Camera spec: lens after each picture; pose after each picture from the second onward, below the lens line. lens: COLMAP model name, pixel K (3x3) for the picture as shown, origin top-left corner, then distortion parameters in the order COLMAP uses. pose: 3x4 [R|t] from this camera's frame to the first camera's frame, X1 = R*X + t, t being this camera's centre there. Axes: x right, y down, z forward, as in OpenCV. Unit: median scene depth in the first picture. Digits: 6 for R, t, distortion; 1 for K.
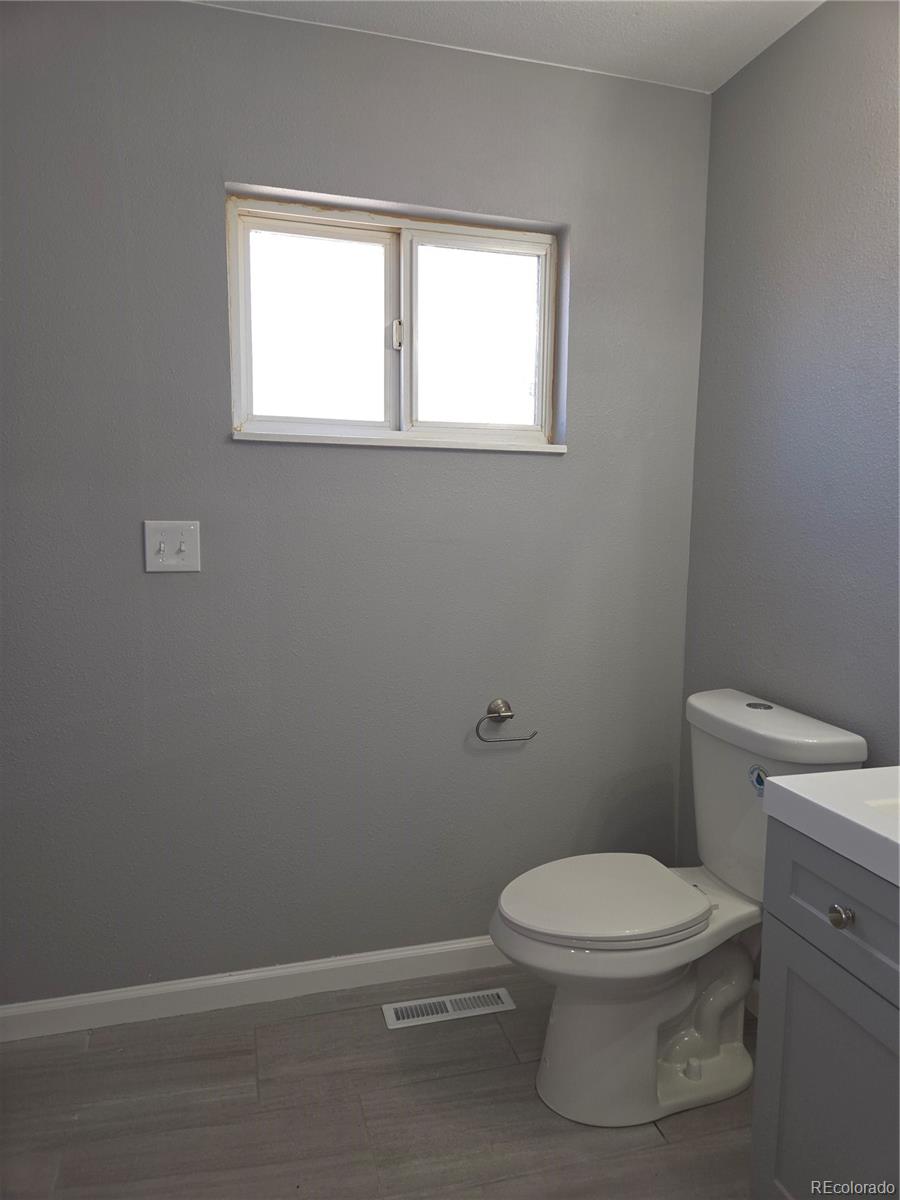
lens RADIAL K [[801.0, 0, 446.6], [0, 801.0, 602.3], [0, 0, 1]] dist [0.069008, -0.058828]
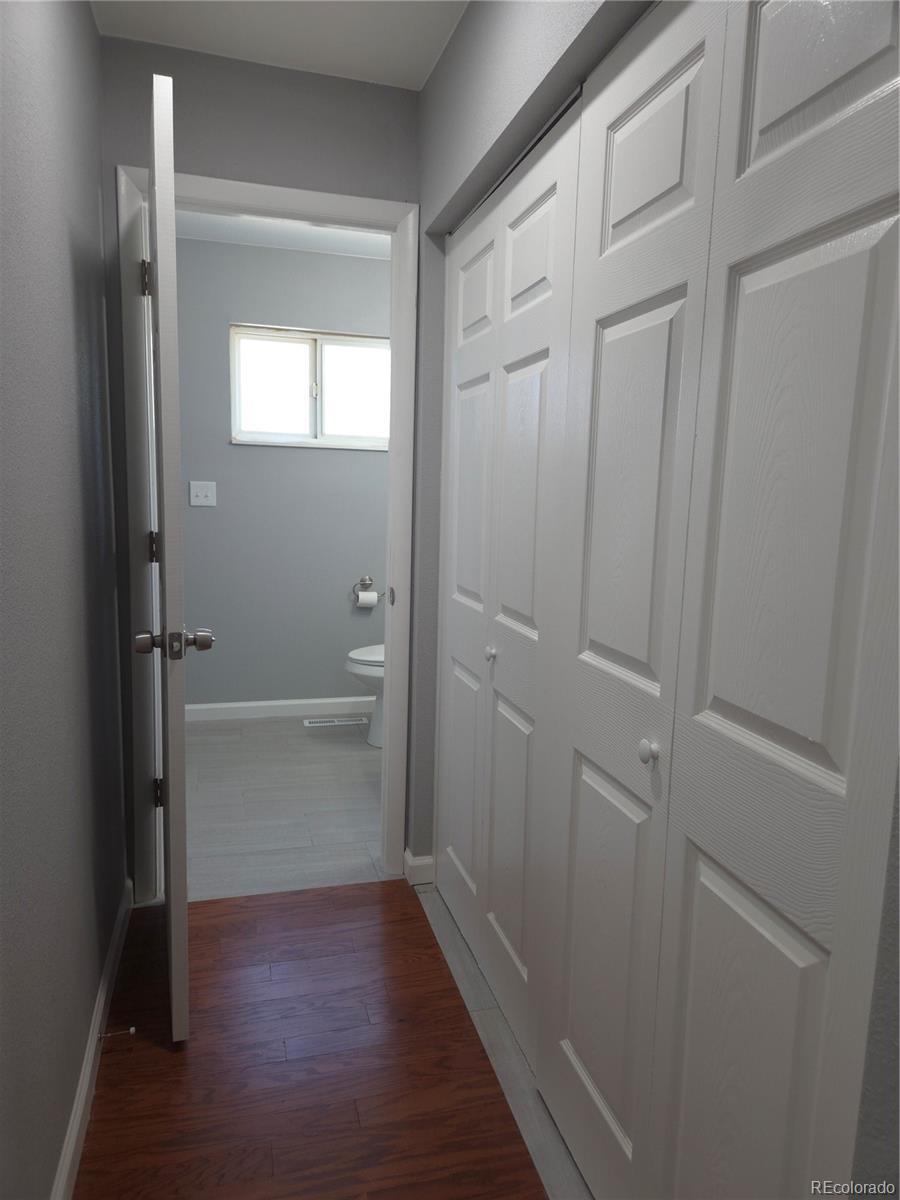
lens RADIAL K [[801.0, 0, 449.5], [0, 801.0, 598.2], [0, 0, 1]] dist [0.069008, -0.058828]
pose [[0.999434, 0.015923, -0.029642, 0.351885], [-0.015216, 0.999597, 0.023951, 0.135259], [0.030012, -0.023487, 0.999274, -1.036515]]
